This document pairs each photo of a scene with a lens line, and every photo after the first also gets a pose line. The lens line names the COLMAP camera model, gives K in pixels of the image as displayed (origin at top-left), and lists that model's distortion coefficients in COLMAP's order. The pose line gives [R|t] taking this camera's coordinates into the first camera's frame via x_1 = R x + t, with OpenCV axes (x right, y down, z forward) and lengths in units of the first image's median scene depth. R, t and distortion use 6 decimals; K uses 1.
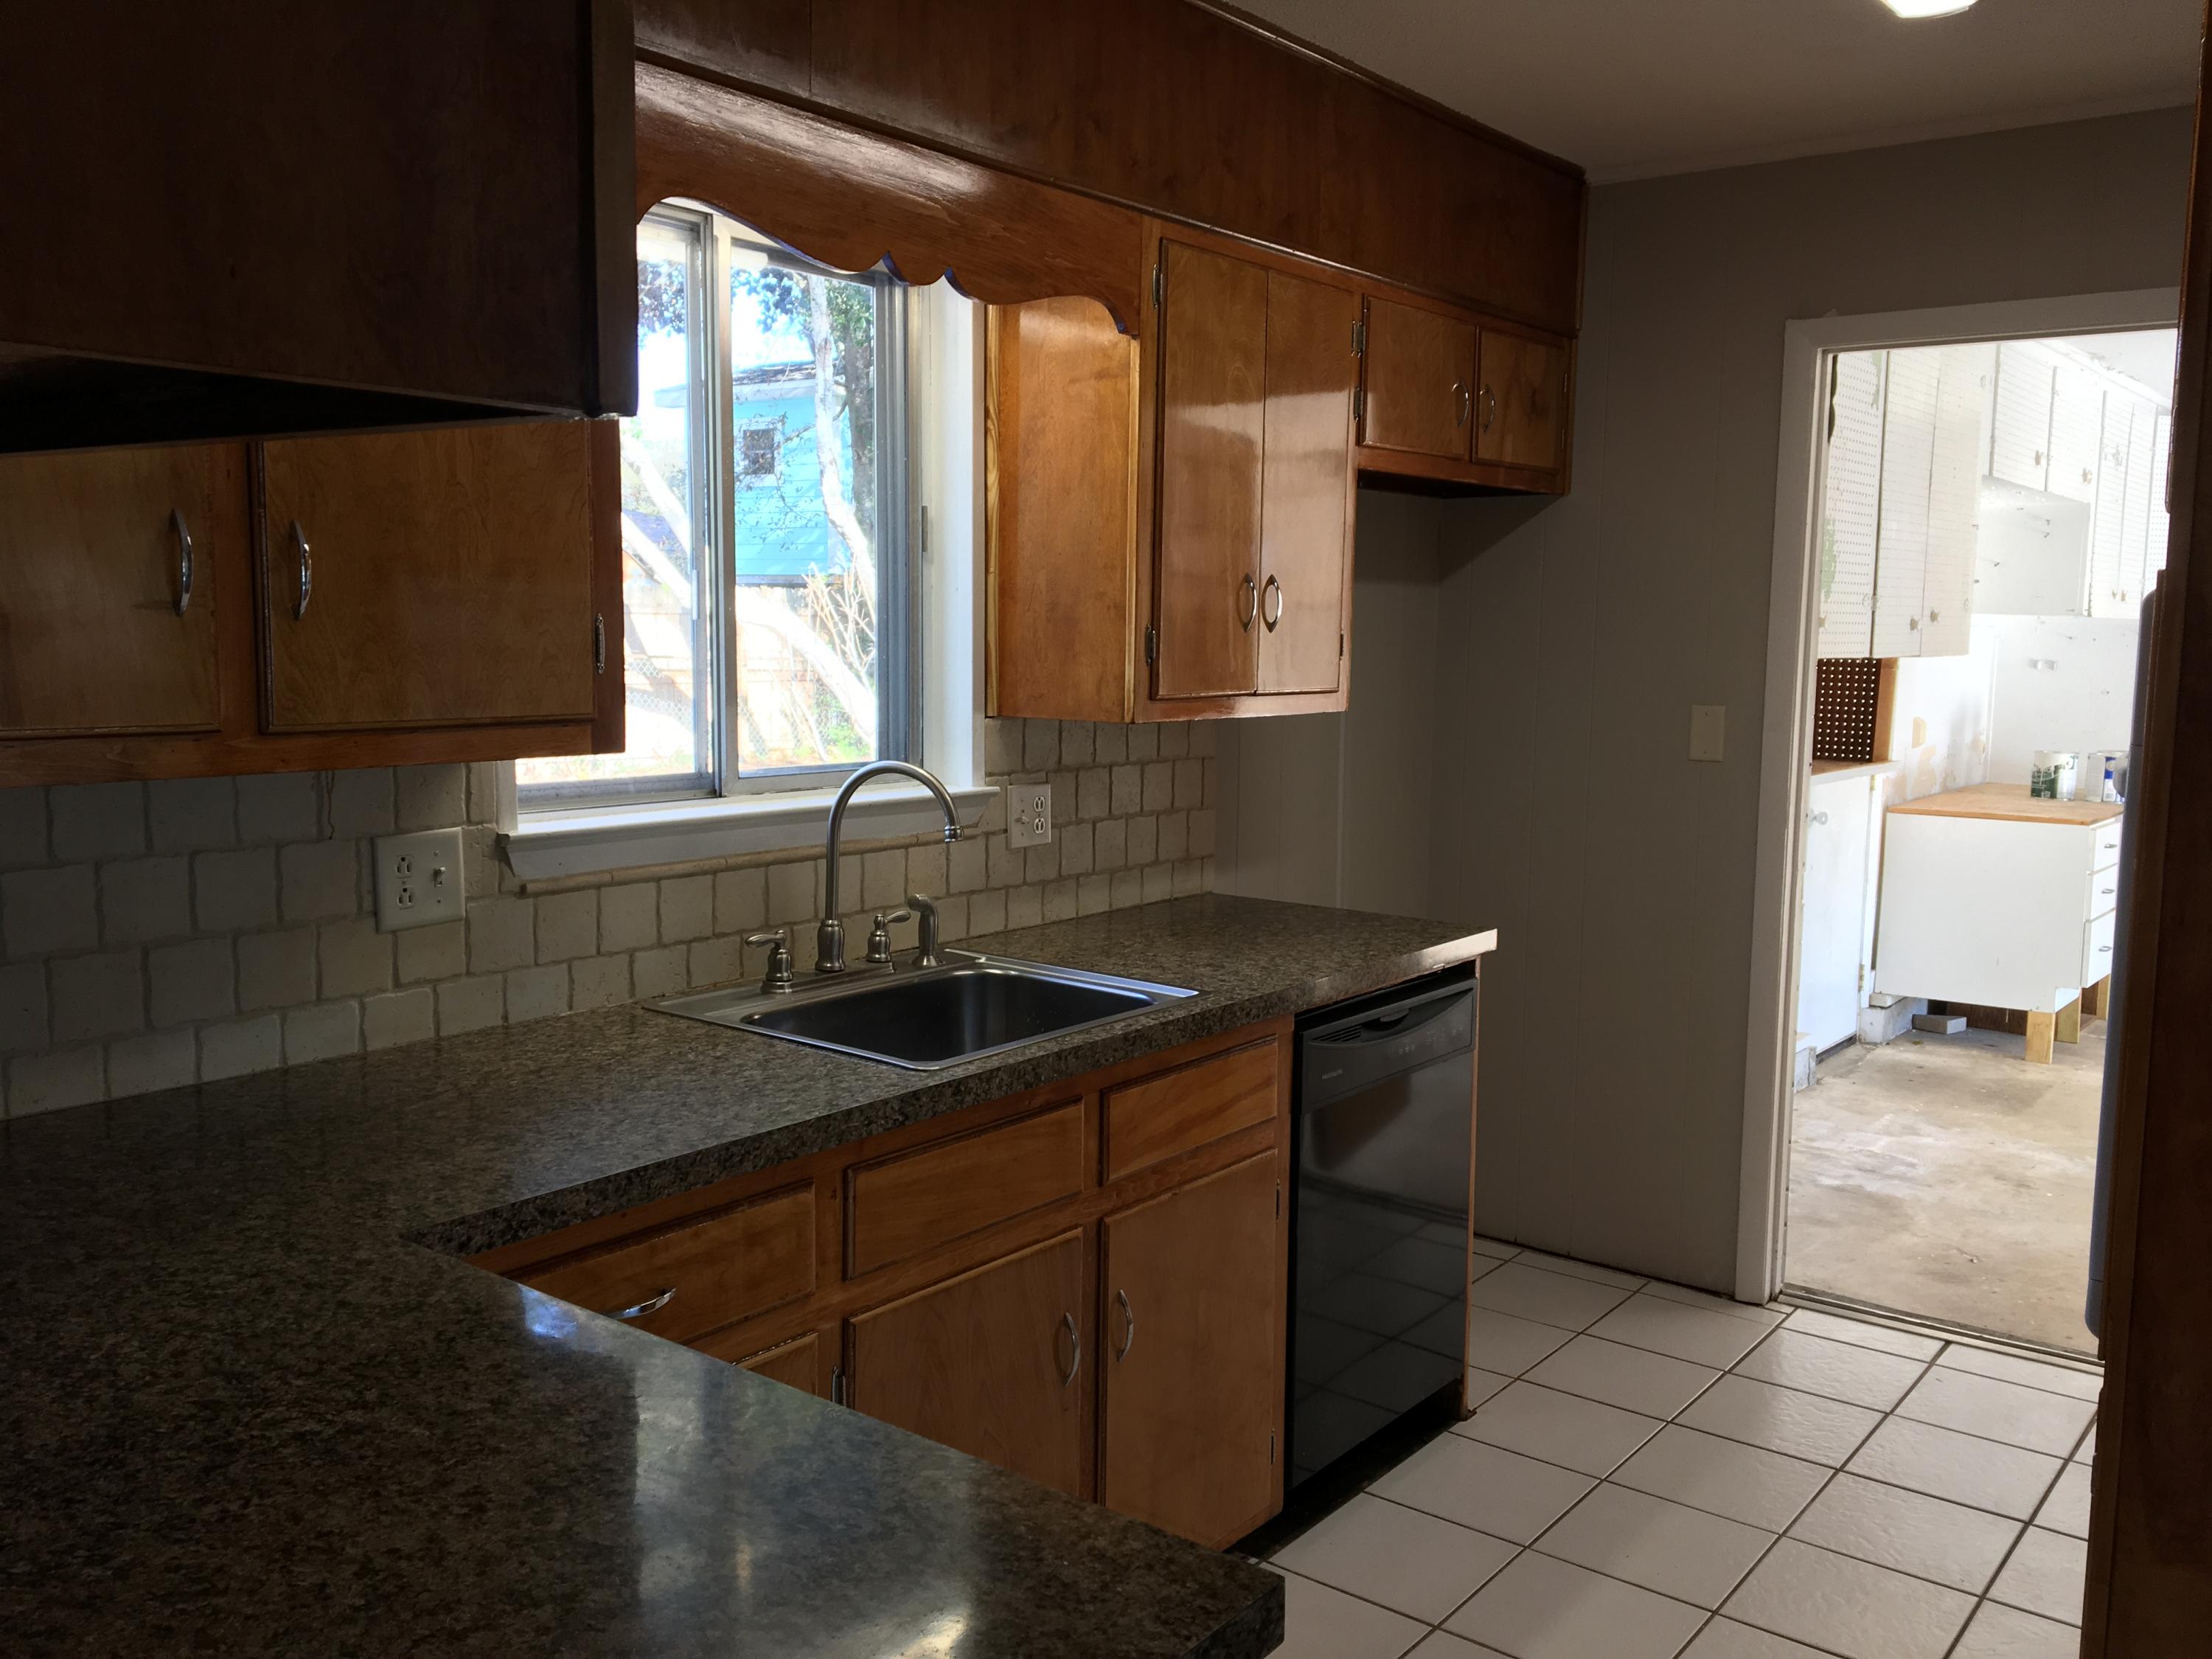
lens RADIAL K [[1853.4, 0, 1103.6], [0, 1853.4, 836.6], [0, 0, 1]] dist [0.061633, -0.056081]
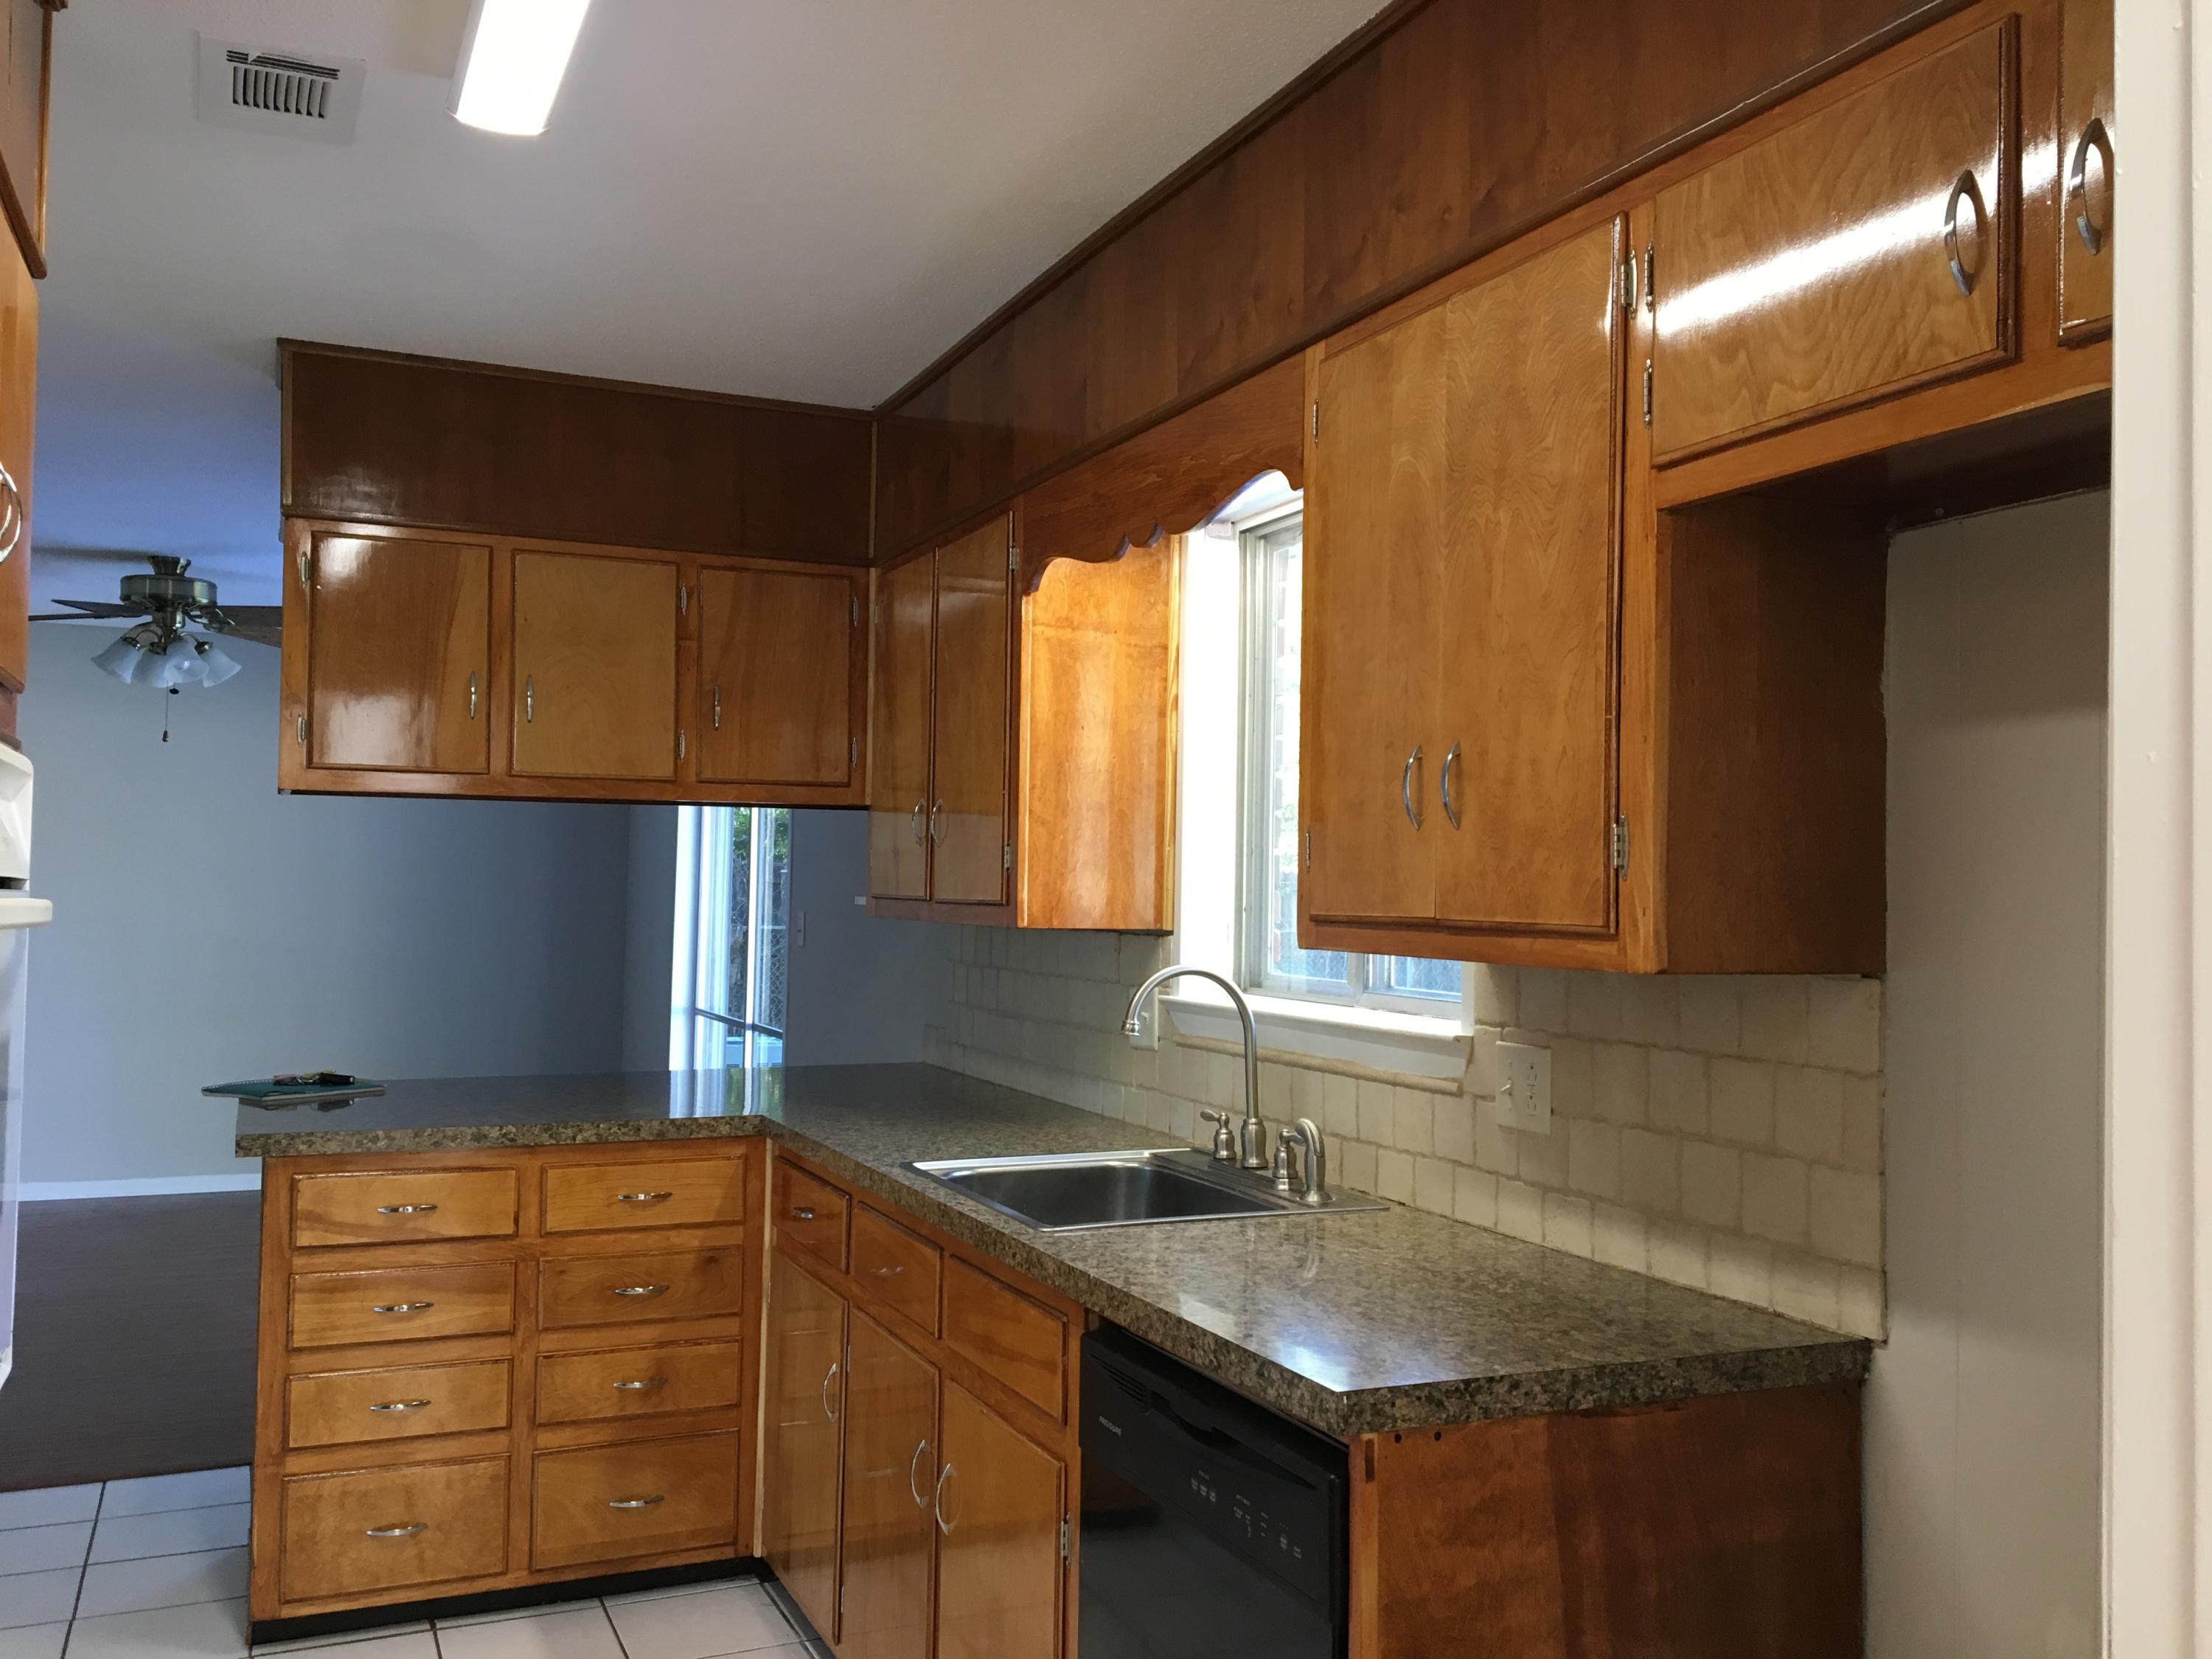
lens RADIAL K [[1853.4, 0, 1062.2], [0, 1853.4, 825.8], [0, 0, 1]] dist [0.061633, -0.056081]
pose [[-0.485644, -0.048517, -0.872809, 0.797879], [-0.123699, 0.992226, 0.013674, -0.116223], [0.865360, 0.114606, -0.487870, 1.335704]]
